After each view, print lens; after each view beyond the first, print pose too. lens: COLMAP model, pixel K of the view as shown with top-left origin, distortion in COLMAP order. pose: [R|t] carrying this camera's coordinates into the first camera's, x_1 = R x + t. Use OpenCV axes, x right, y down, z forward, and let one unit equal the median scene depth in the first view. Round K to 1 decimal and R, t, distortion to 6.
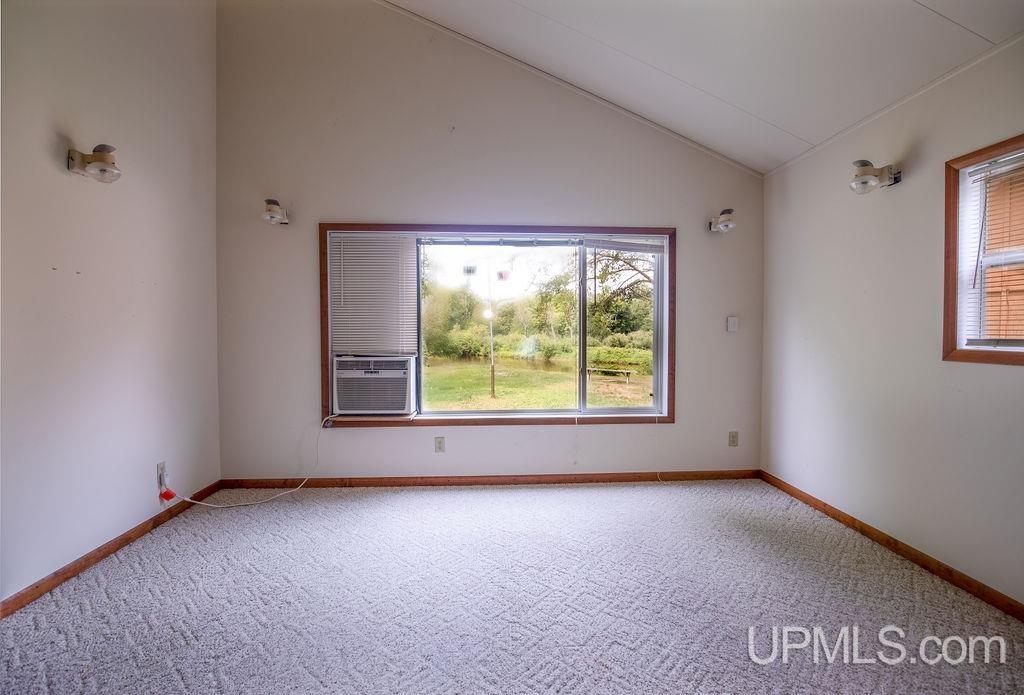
lens RADIAL K [[491.2, 0, 513.3], [0, 491.2, 339.9], [0, 0, 1]] dist [-0.030606, 0.000113]
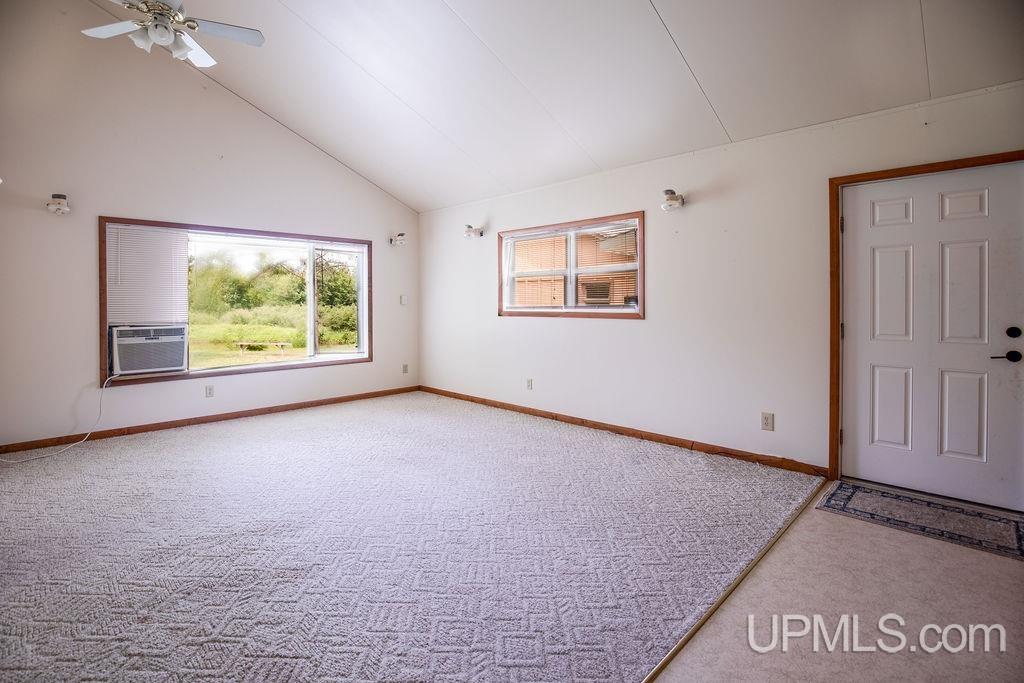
lens RADIAL K [[487.5, 0, 512.6], [0, 487.5, 304.9], [0, 0, 1]] dist [-0.000166, -0.000019]
pose [[0.745117, -0.006571, 0.666902, -0.431282], [0.019949, 0.999724, -0.012439, 0.013636], [-0.666636, 0.022572, 0.745042, -0.552520]]
